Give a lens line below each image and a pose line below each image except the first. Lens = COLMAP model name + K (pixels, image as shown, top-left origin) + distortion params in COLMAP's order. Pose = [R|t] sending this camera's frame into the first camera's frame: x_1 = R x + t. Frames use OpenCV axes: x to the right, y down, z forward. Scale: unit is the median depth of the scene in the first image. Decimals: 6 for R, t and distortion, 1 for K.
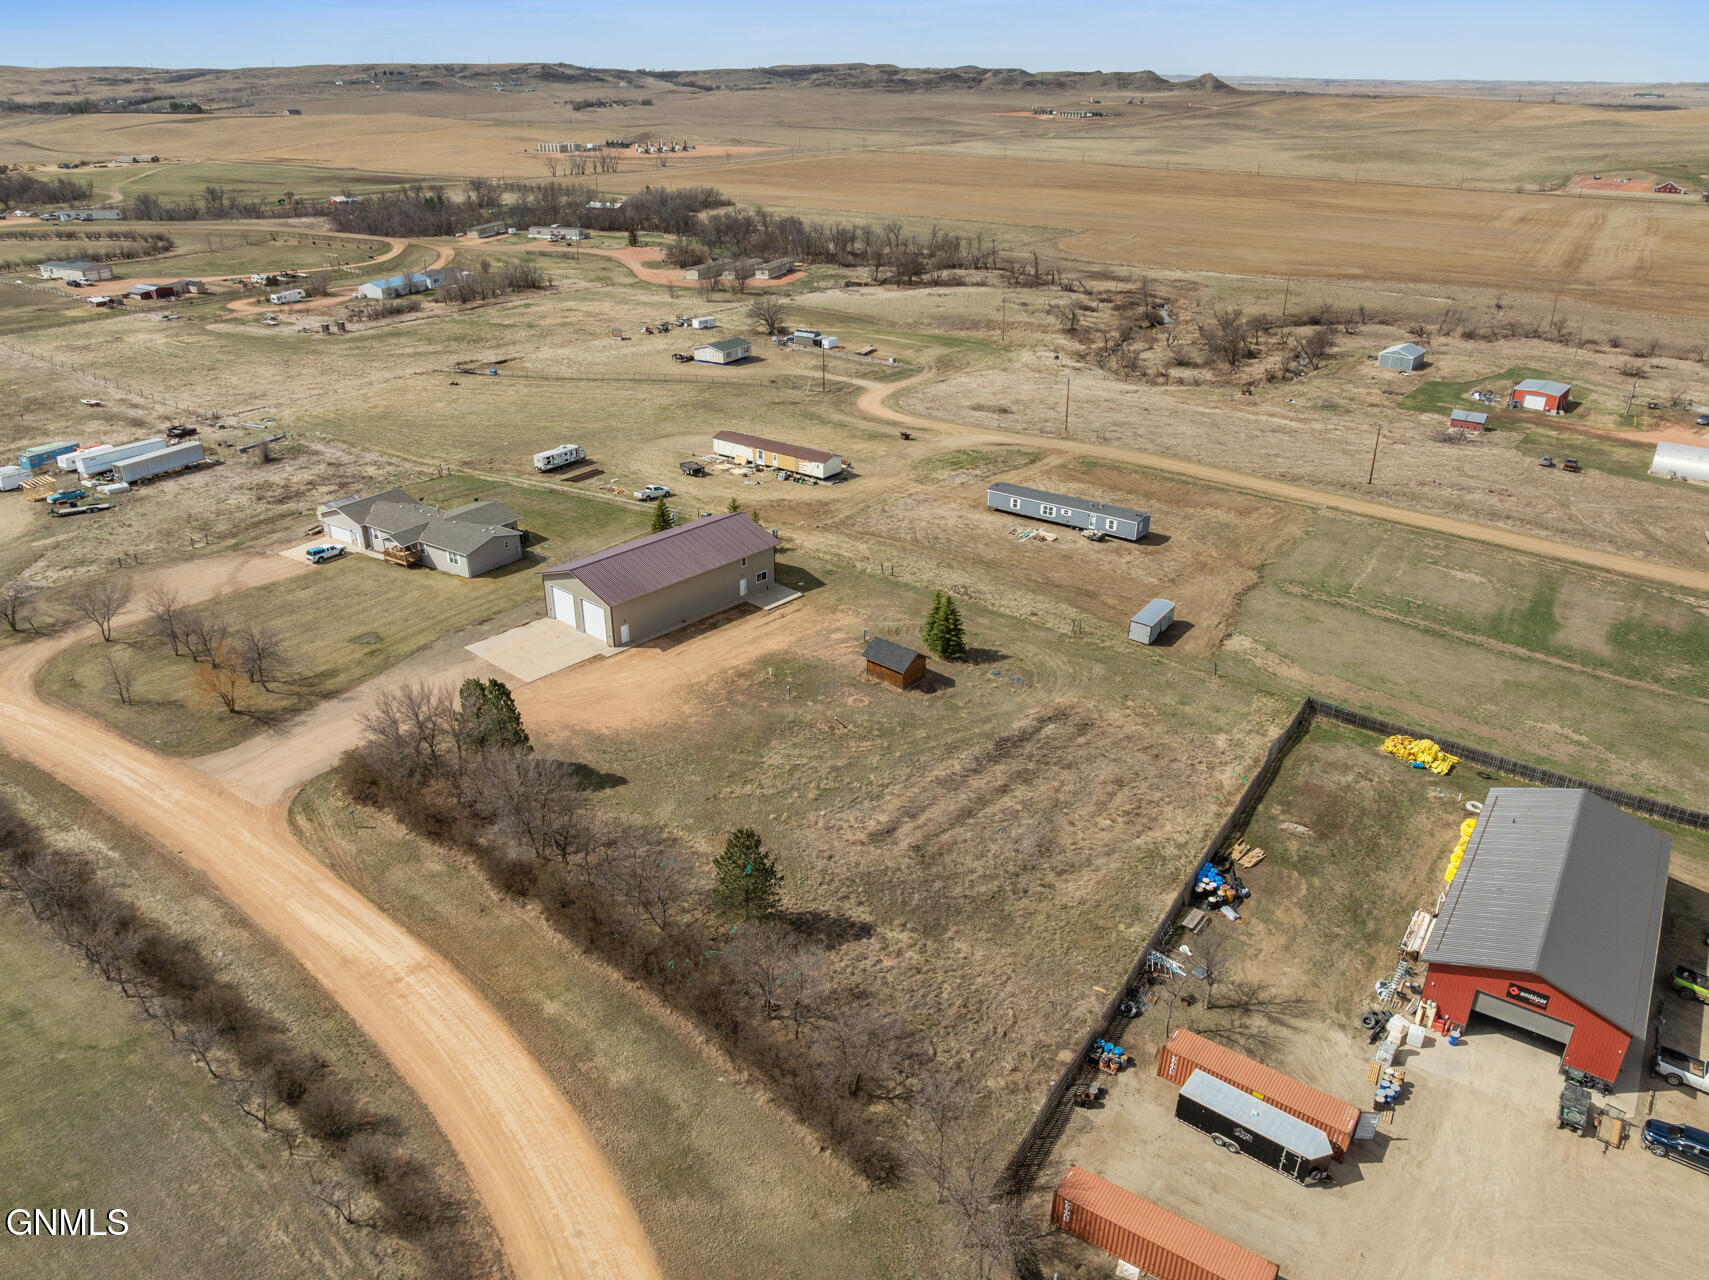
lens RADIAL K [[1203.5, 0, 858.3], [0, 1203.5, 642.5], [0, 0, 1]] dist [-0.038891, 0.009186]
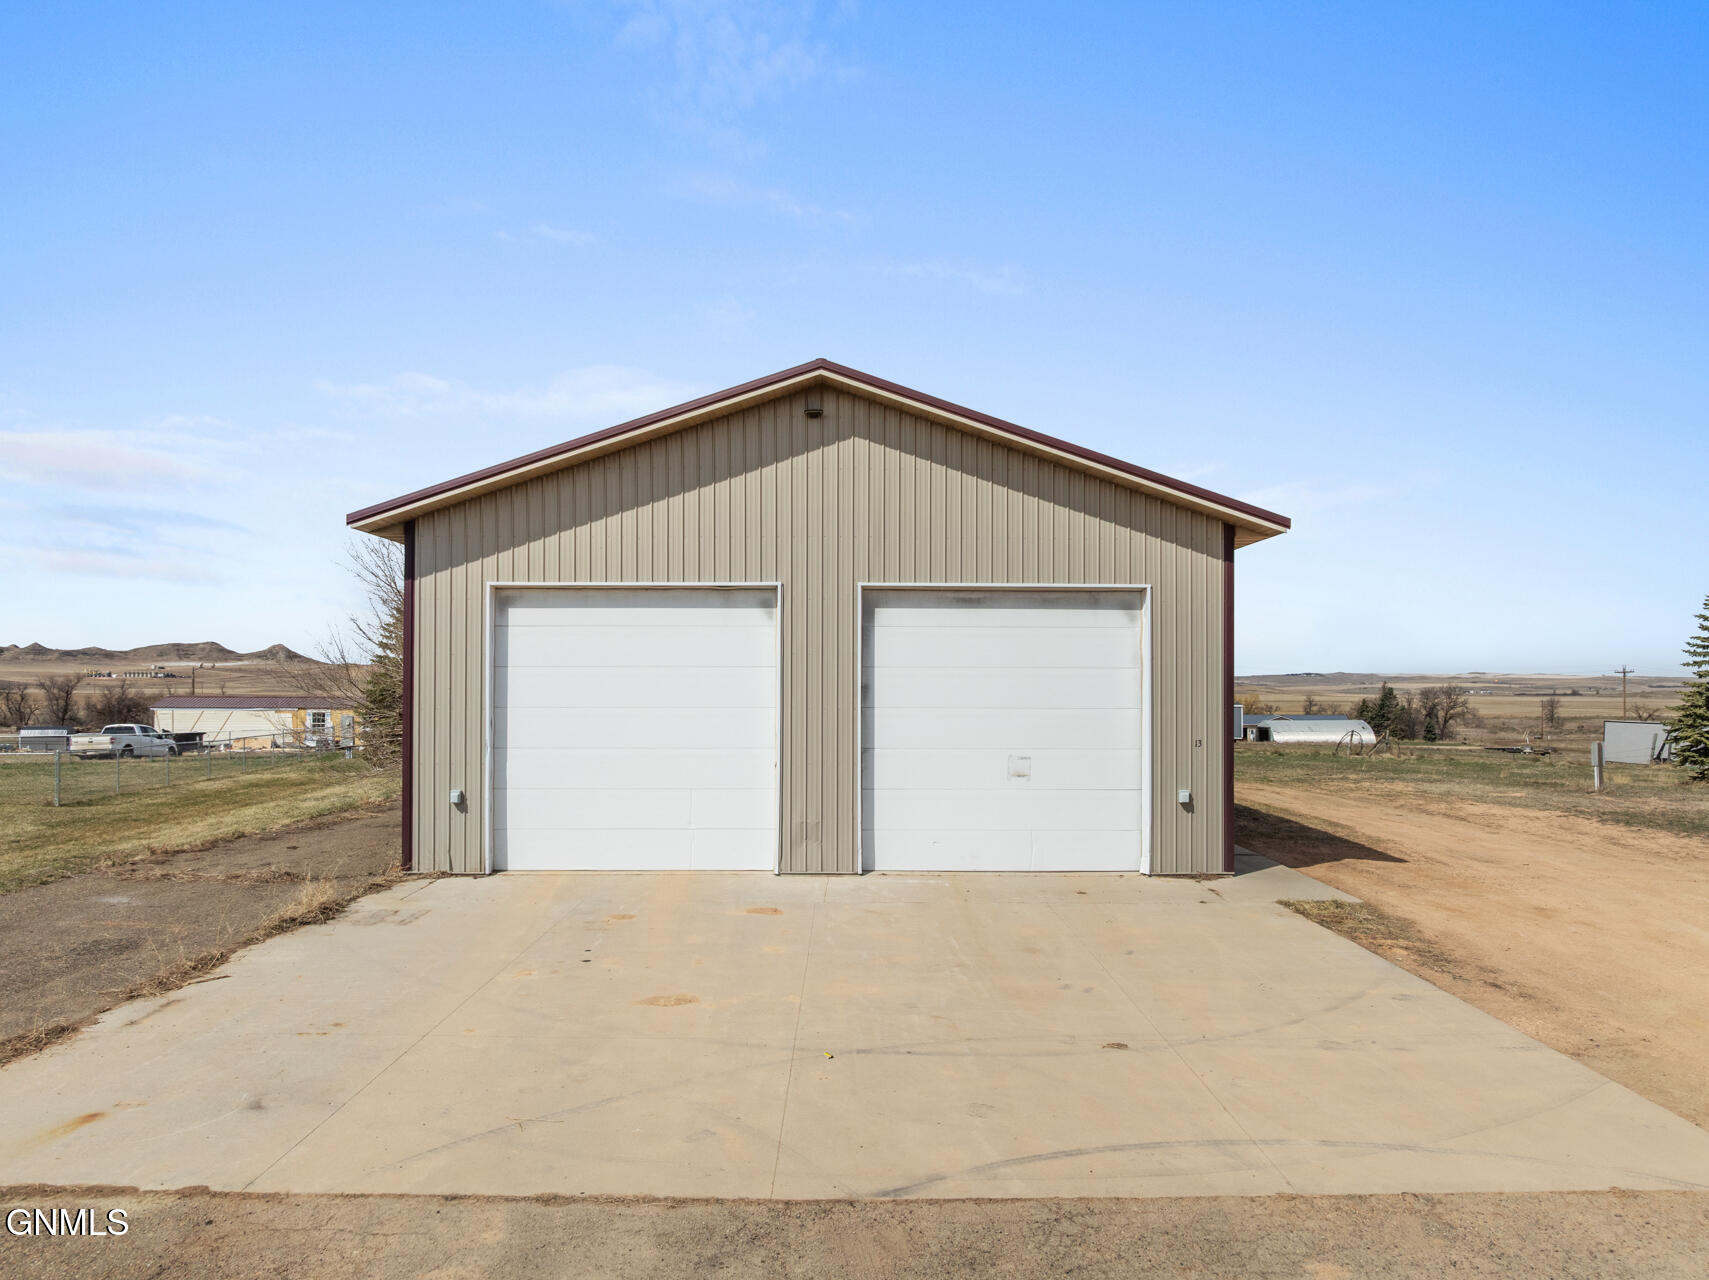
lens RADIAL K [[1219.0, 0, 864.0], [0, 1219.0, 673.1], [0, 0, 1]] dist [-0.040247, 0.002939]
pose [[0.736848, 0.001212, 0.676057, -0.257755], [0.292847, 0.900740, -0.320794, 0.012051], [-0.609340, 0.434358, 0.663353, 0.726443]]
